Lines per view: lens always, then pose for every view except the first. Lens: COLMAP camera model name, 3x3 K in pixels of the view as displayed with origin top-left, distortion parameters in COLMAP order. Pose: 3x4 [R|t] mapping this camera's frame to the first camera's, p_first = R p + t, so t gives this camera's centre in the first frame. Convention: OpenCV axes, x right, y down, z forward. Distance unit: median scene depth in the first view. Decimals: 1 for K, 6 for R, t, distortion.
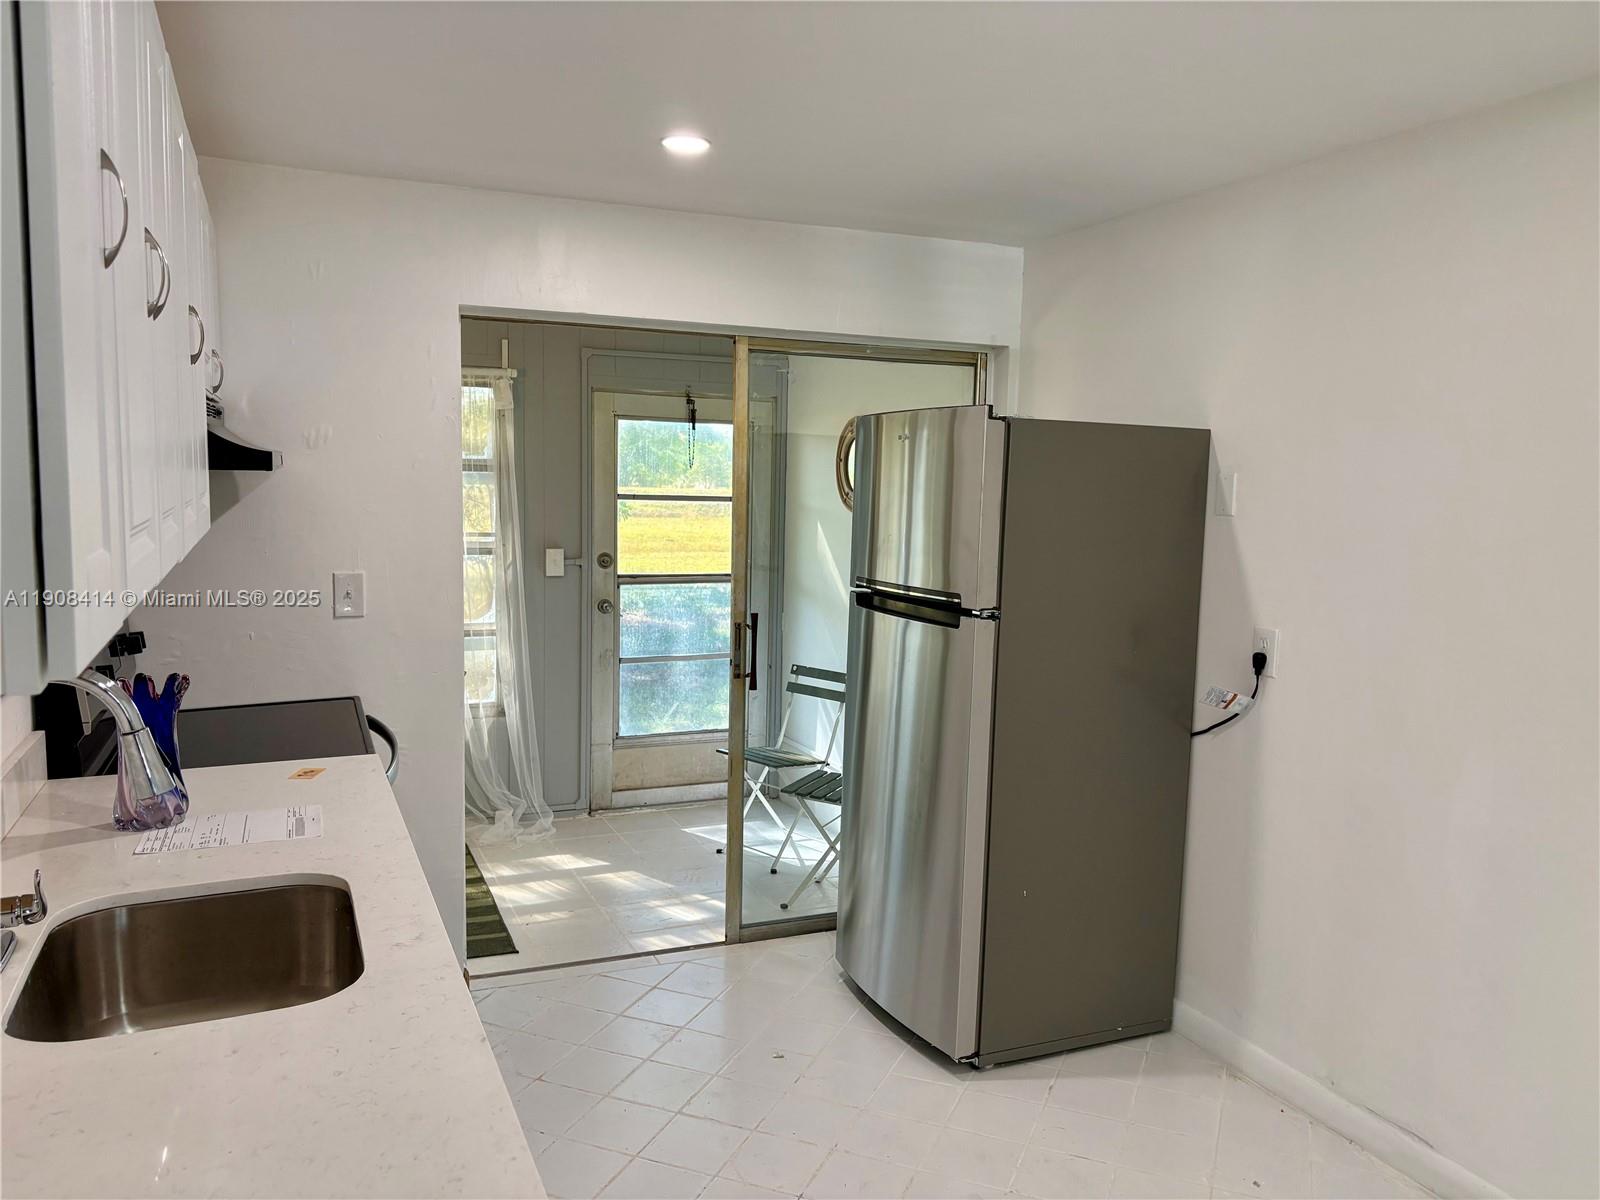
lens RADIAL K [[1219.9, 0, 801.7], [0, 1219.9, 595.8], [0, 0, 1]] dist [0.052842, -0.061191]
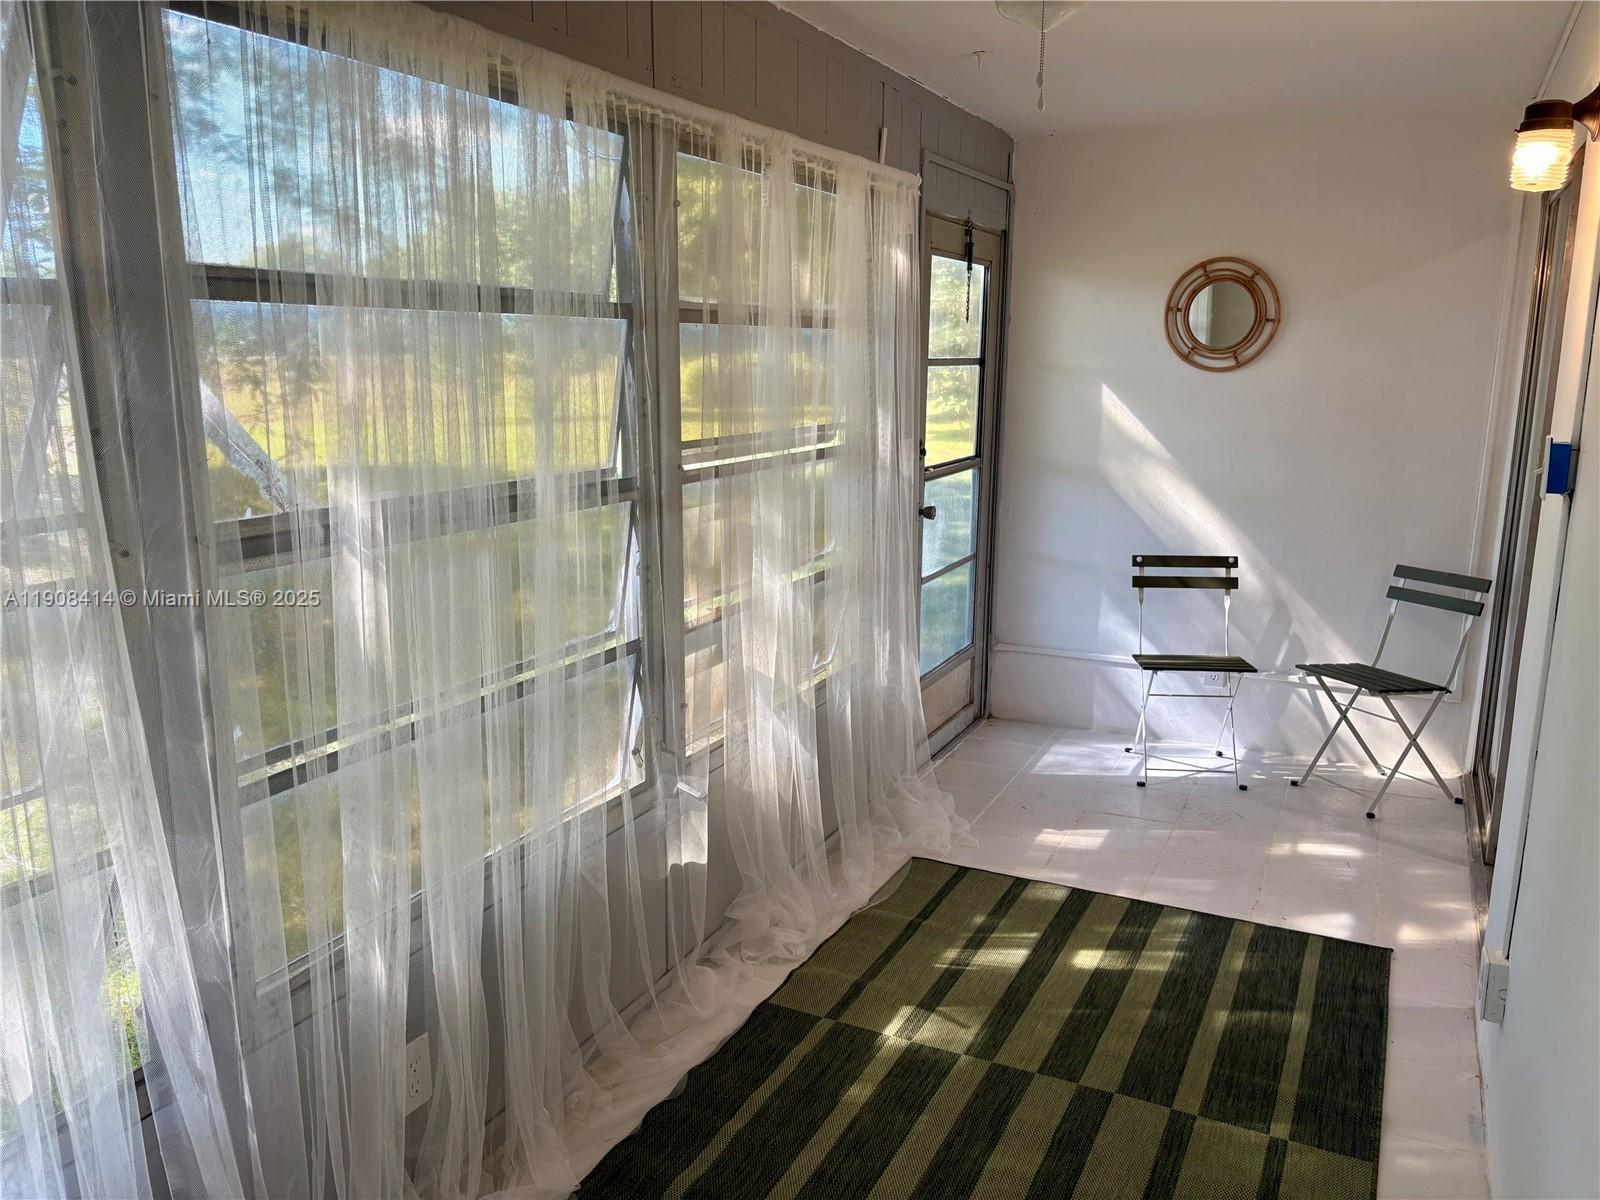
lens RADIAL K [[1219.9, 0, 802.6], [0, 1219.9, 602.4], [0, 0, 1]] dist [0.052842, -0.061191]
pose [[0.758281, -0.149873, 0.634467, -1.010317], [0.086906, 0.987768, 0.129464, -0.056258], [-0.646110, -0.043031, 0.762031, 0.683295]]
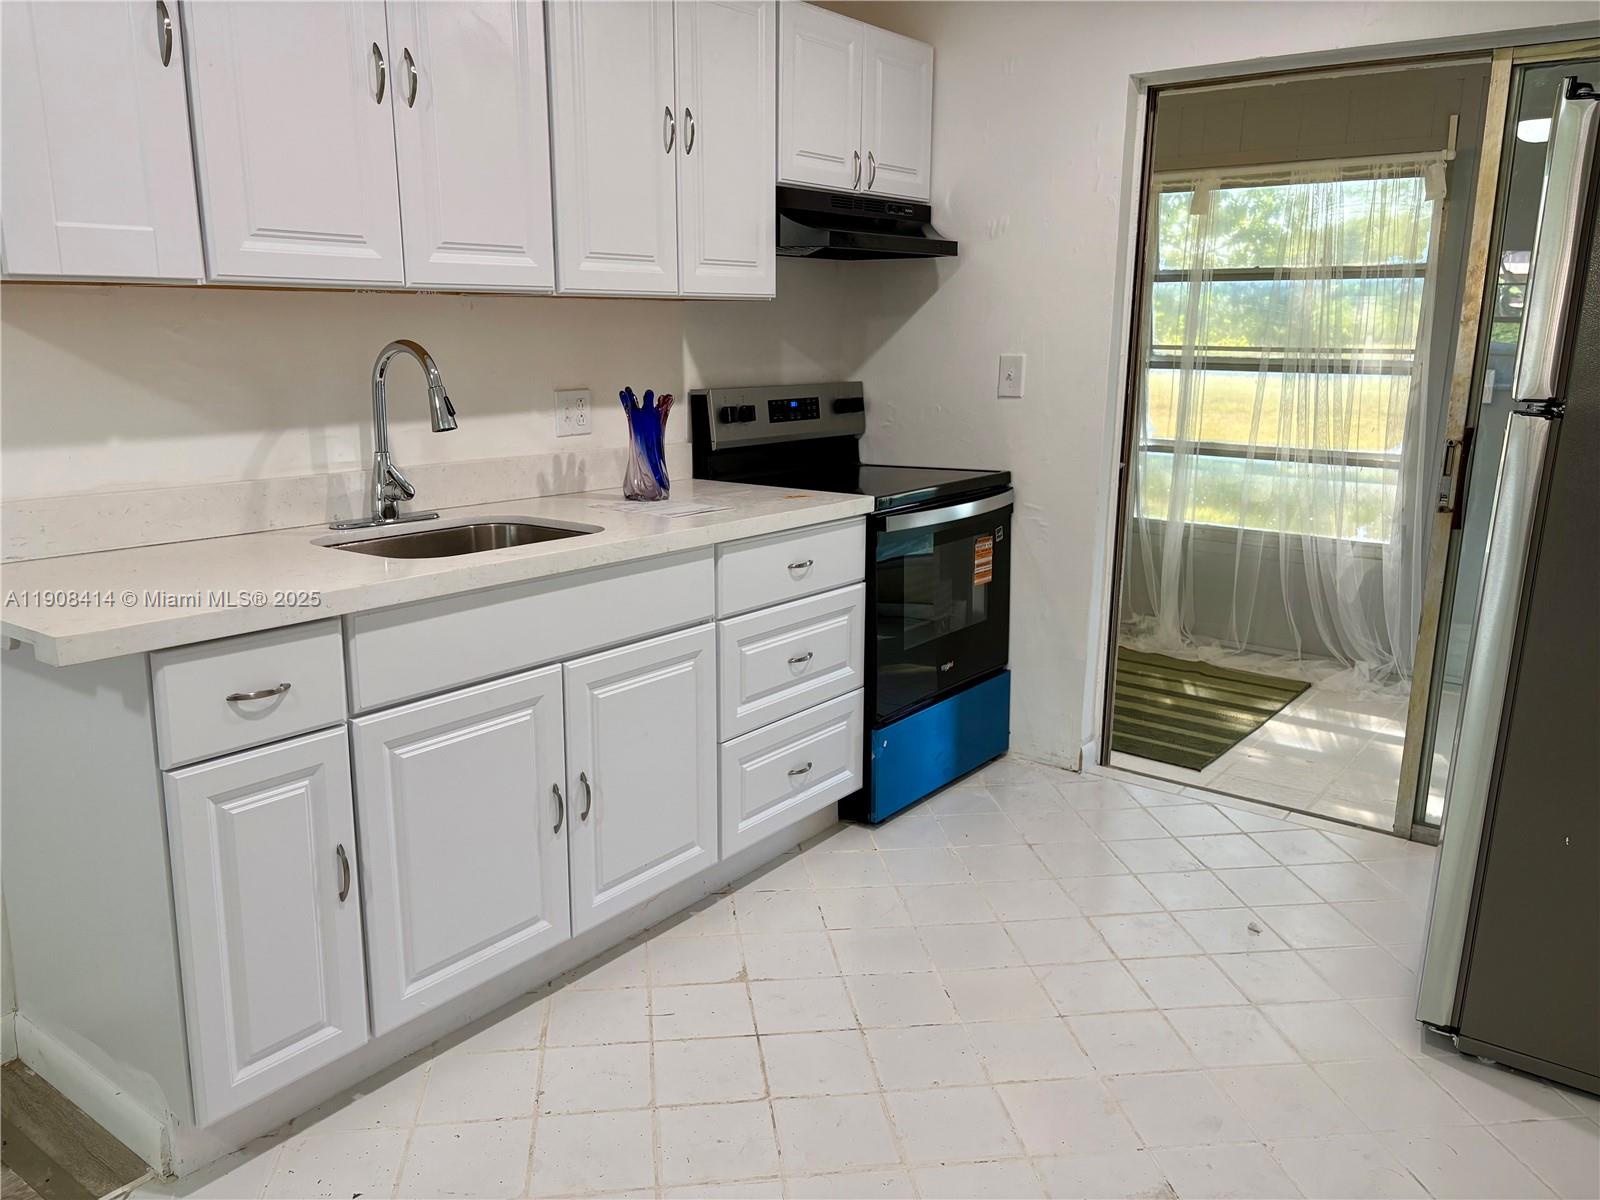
lens RADIAL K [[1219.9, 0, 827.4], [0, 1219.9, 619.9], [0, 0, 1]] dist [0.052842, -0.061191]
pose [[0.506057, 0.184951, -0.842436, 0.423771], [-0.086509, 0.982697, 0.163778, 0.040067], [0.858150, -0.010002, 0.513301, 0.254842]]
